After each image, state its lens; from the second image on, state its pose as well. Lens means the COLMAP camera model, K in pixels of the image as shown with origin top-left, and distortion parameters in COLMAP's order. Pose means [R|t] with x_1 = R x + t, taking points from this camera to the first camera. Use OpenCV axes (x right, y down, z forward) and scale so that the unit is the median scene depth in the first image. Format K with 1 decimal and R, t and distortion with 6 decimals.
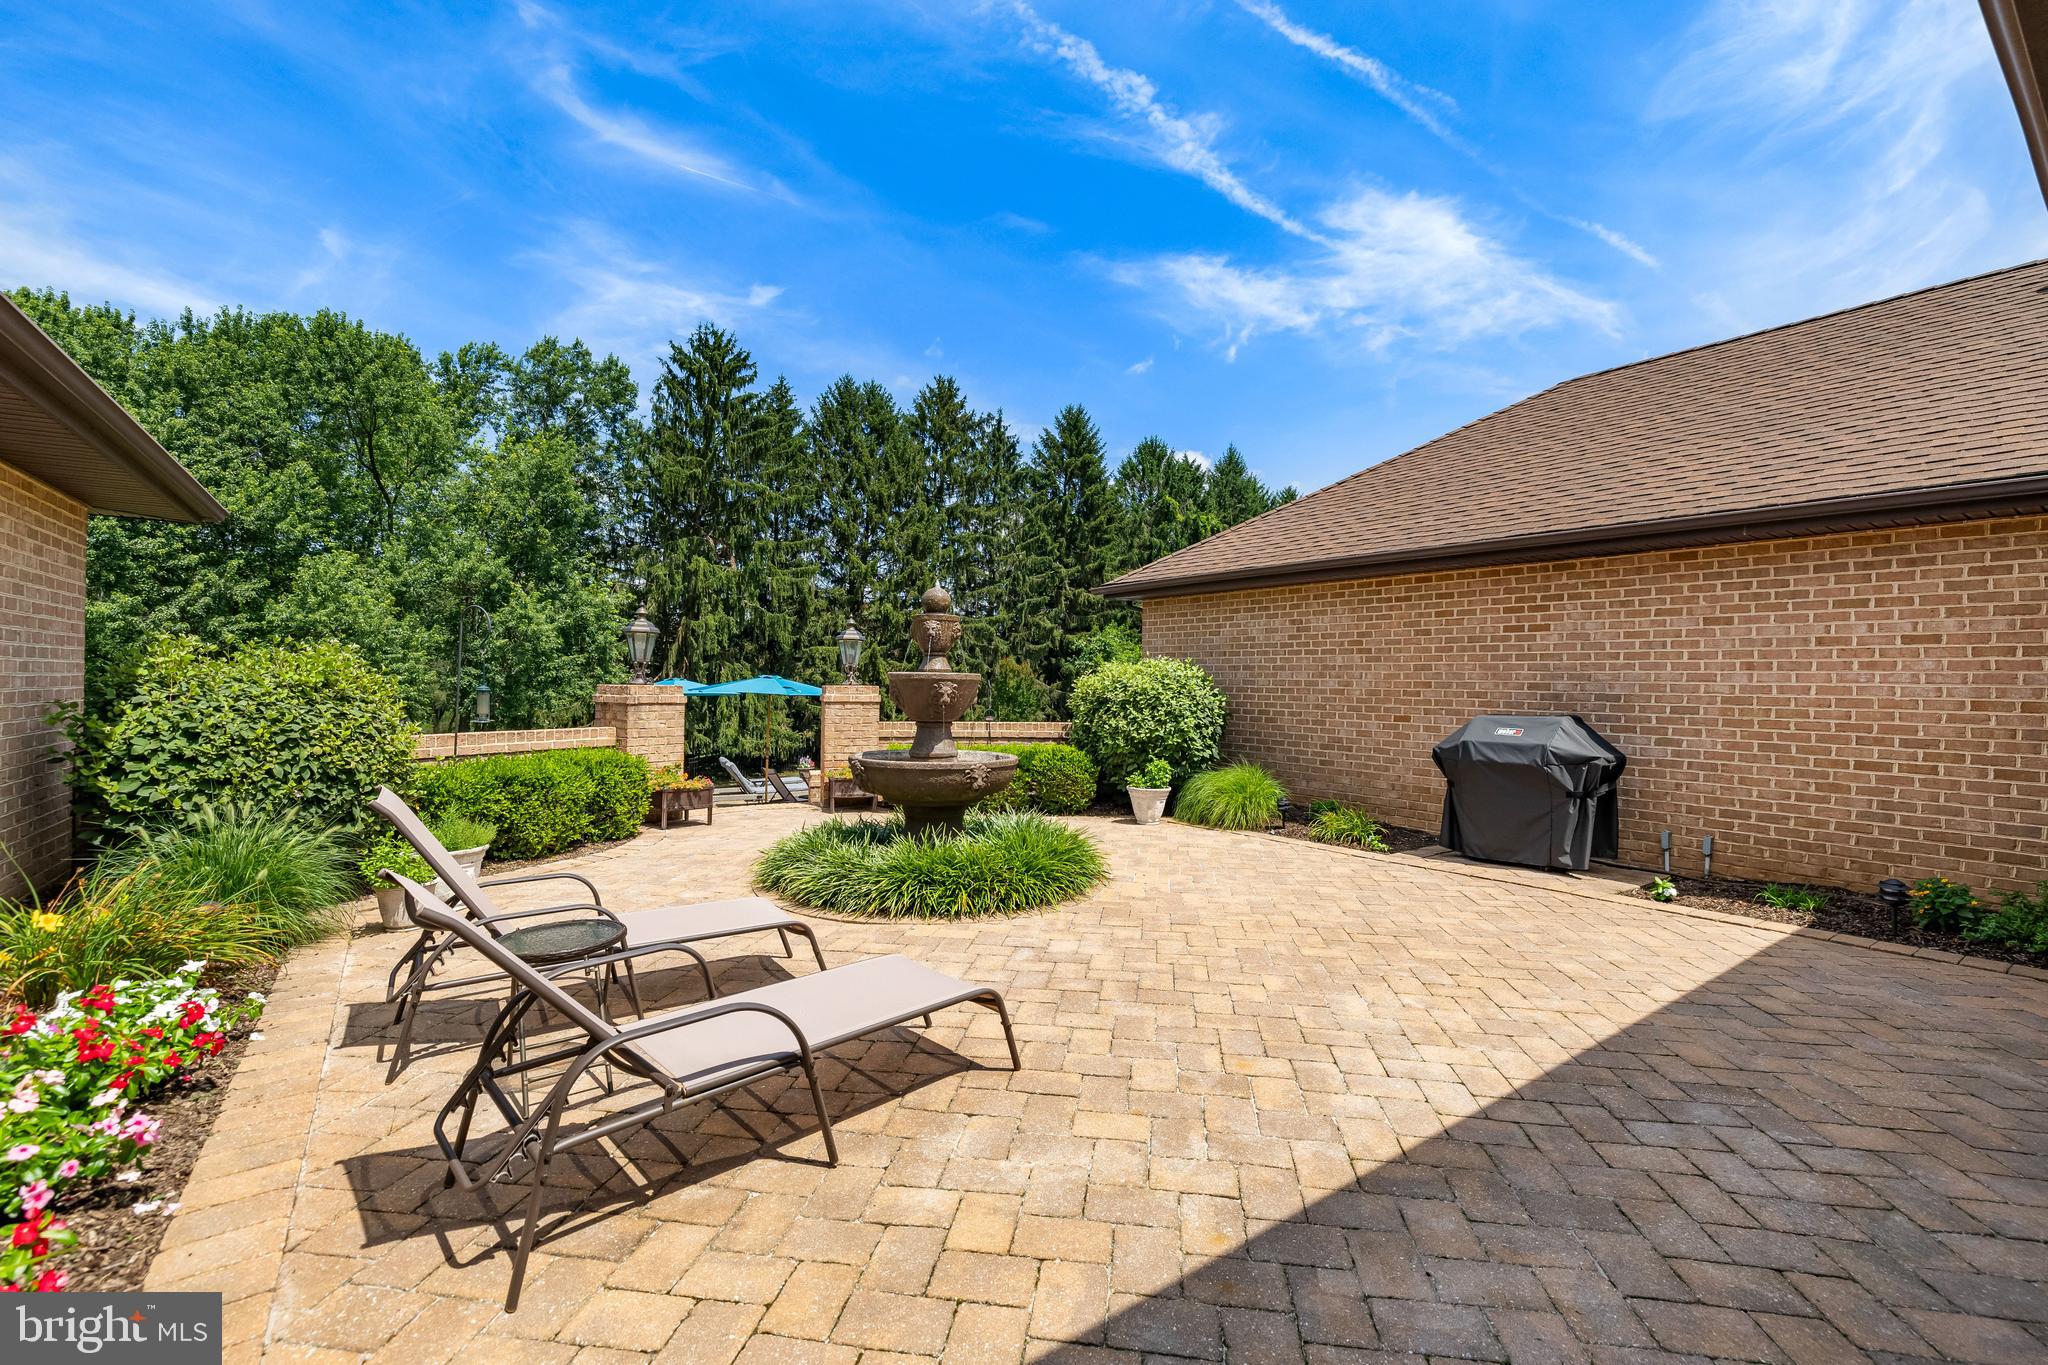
lens RADIAL K [[860.8, 0, 1030.4], [0, 860.8, 668.1], [0, 0, 1]] dist [0.004707, -0.000267]
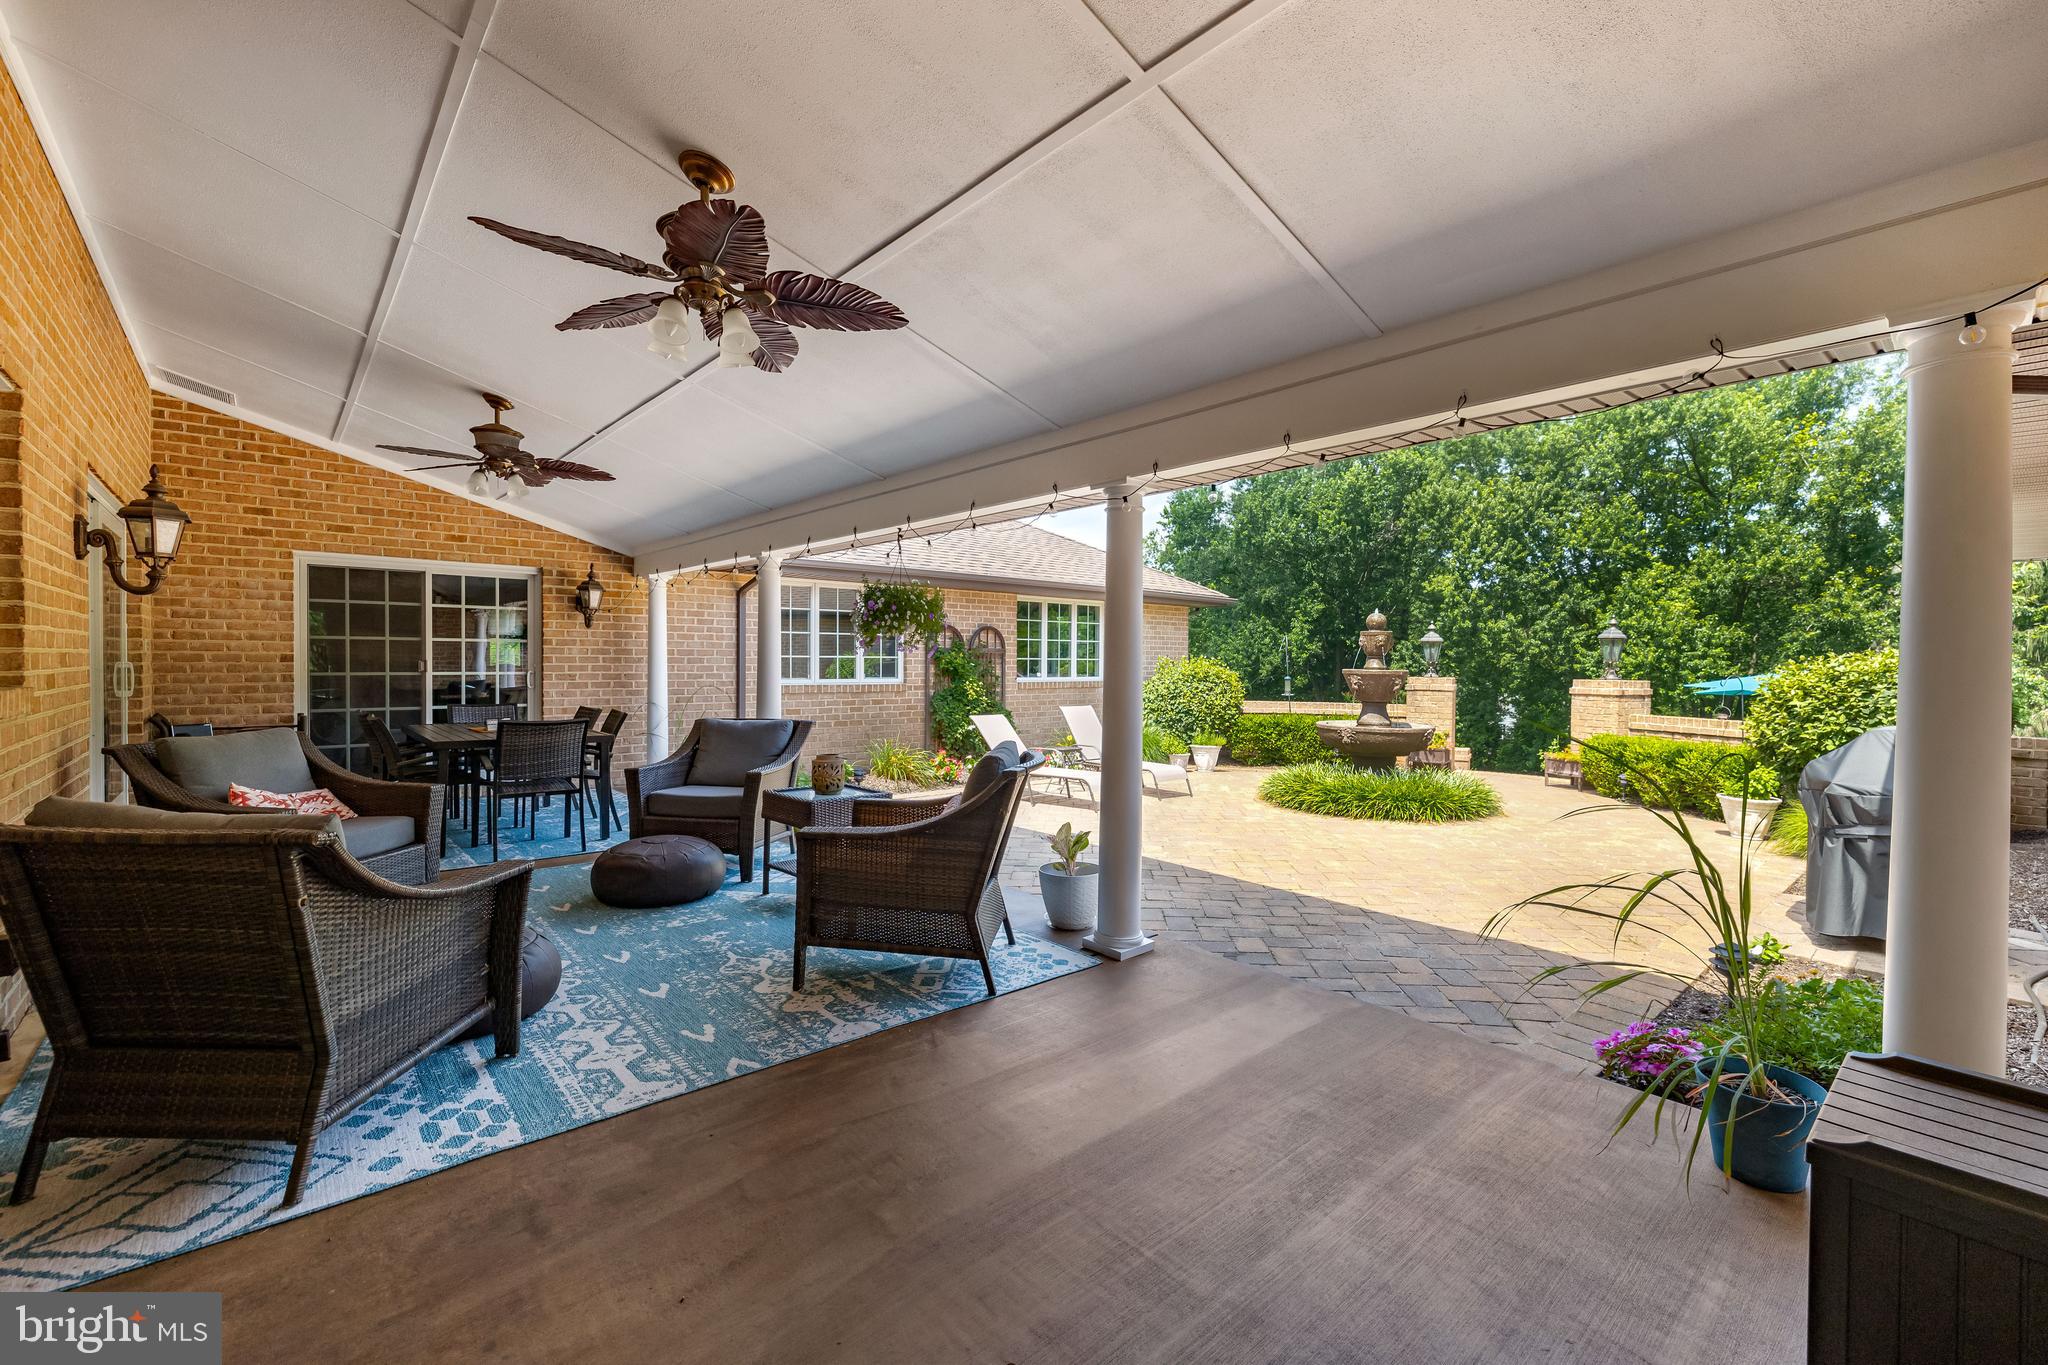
lens RADIAL K [[860.8, 0, 1026.9], [0, 860.8, 671.1], [0, 0, 1]] dist [0.004707, -0.000267]
pose [[0.090795, -0.000601, -0.995869, 0.209583], [0.009615, 0.999954, 0.000274, 0.000388], [0.995823, -0.009600, 0.090796, 0.040437]]
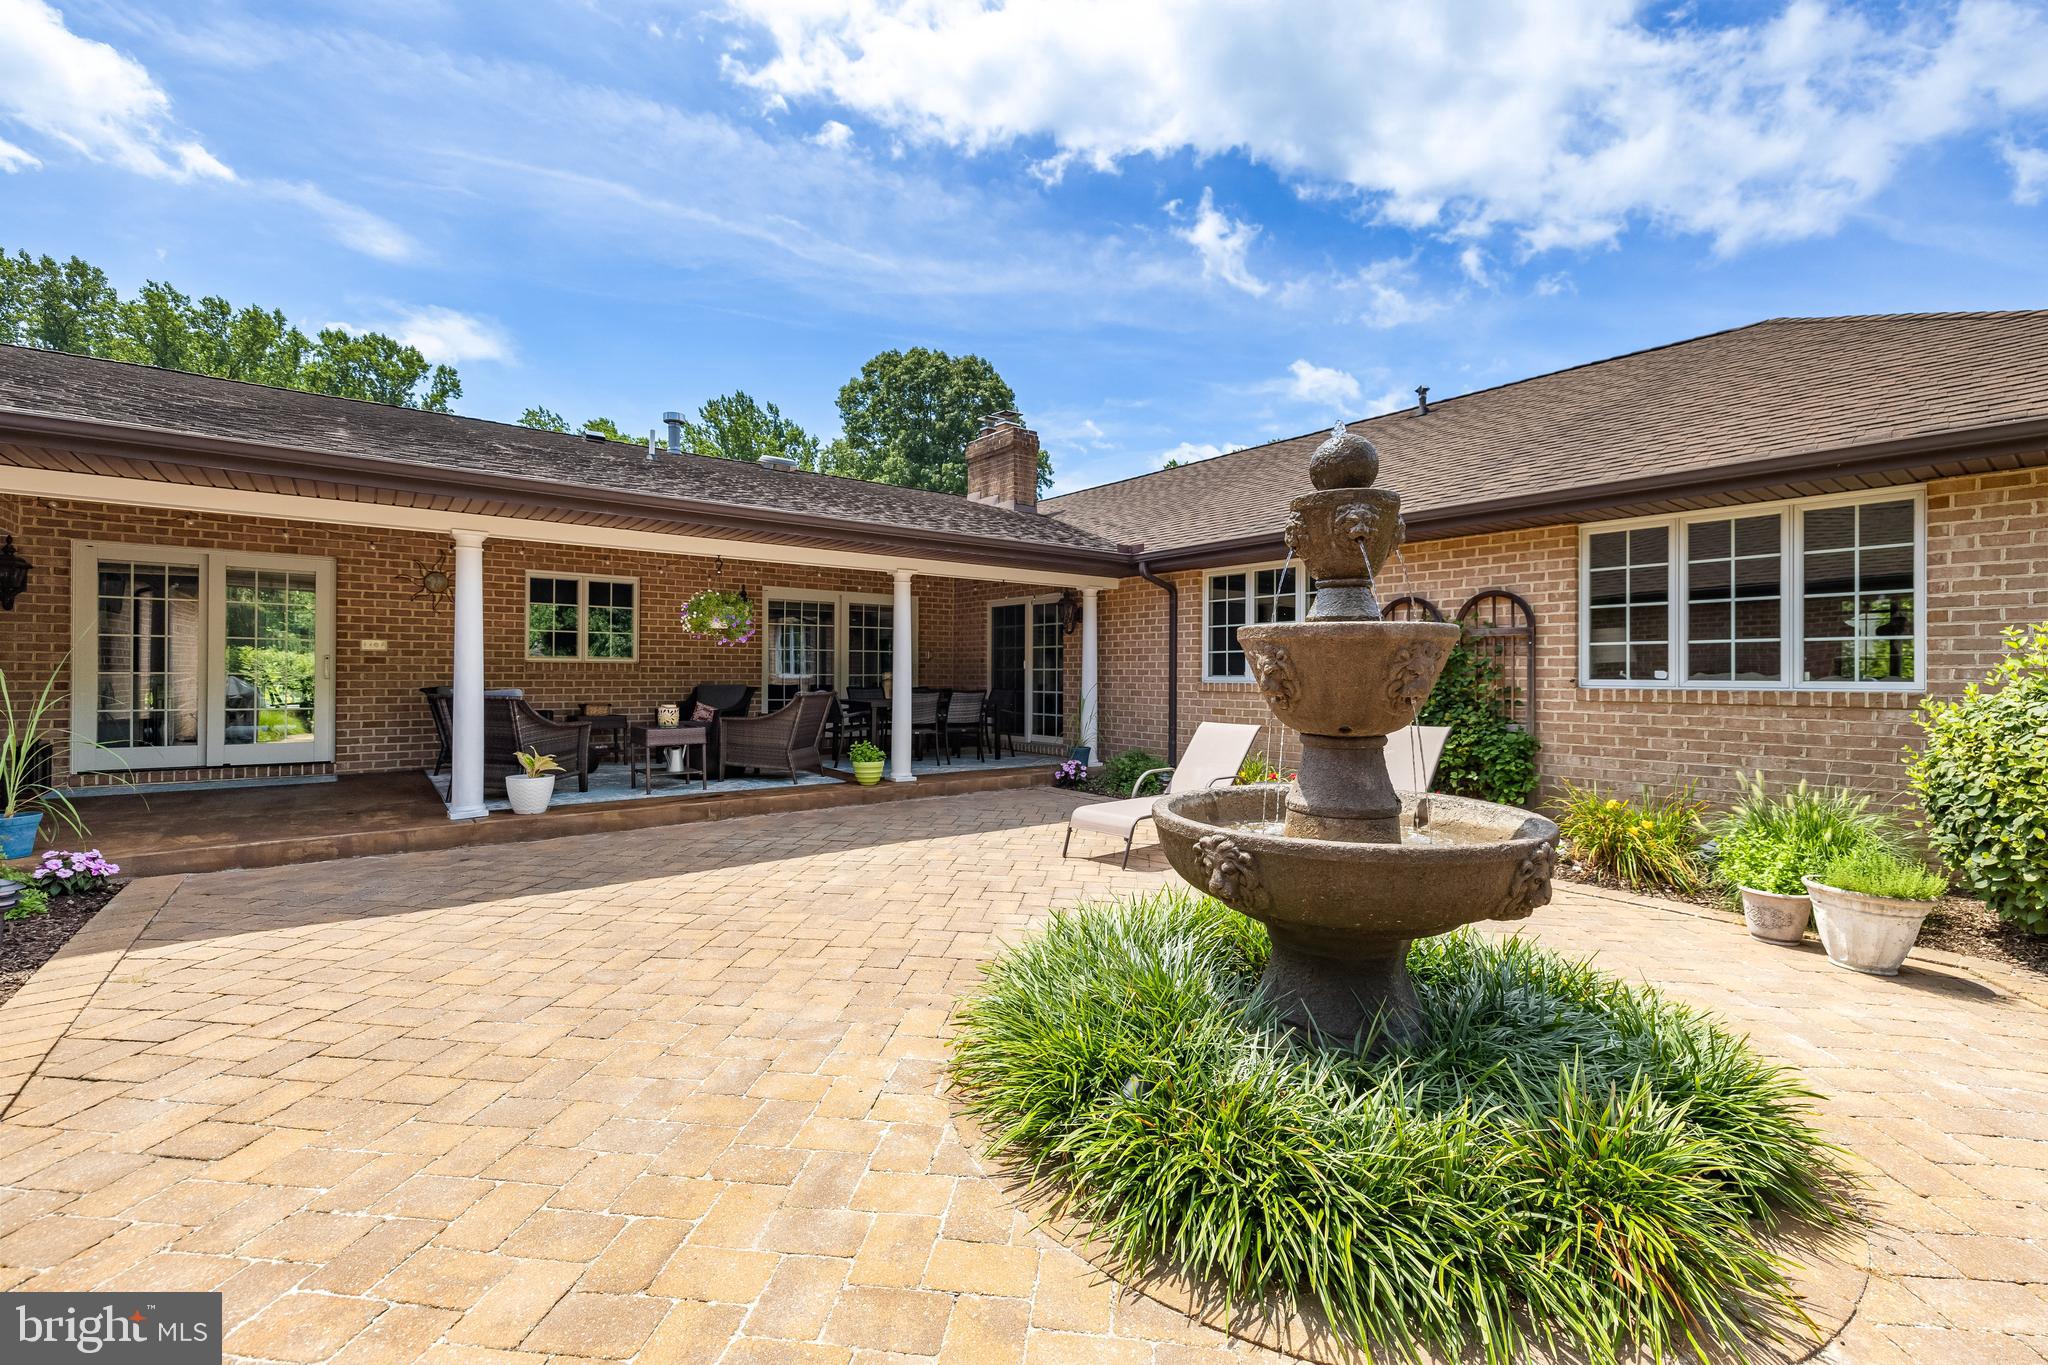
lens RADIAL K [[860.8, 0, 1033.0], [0, 860.8, 673.3], [0, 0, 1]] dist [0.004707, -0.000267]
pose [[-0.998854, -0.020702, -0.043163, 0.011365], [-0.019921, 0.999632, -0.018437, 0.006763], [0.043529, -0.017556, -0.998898, 0.226177]]
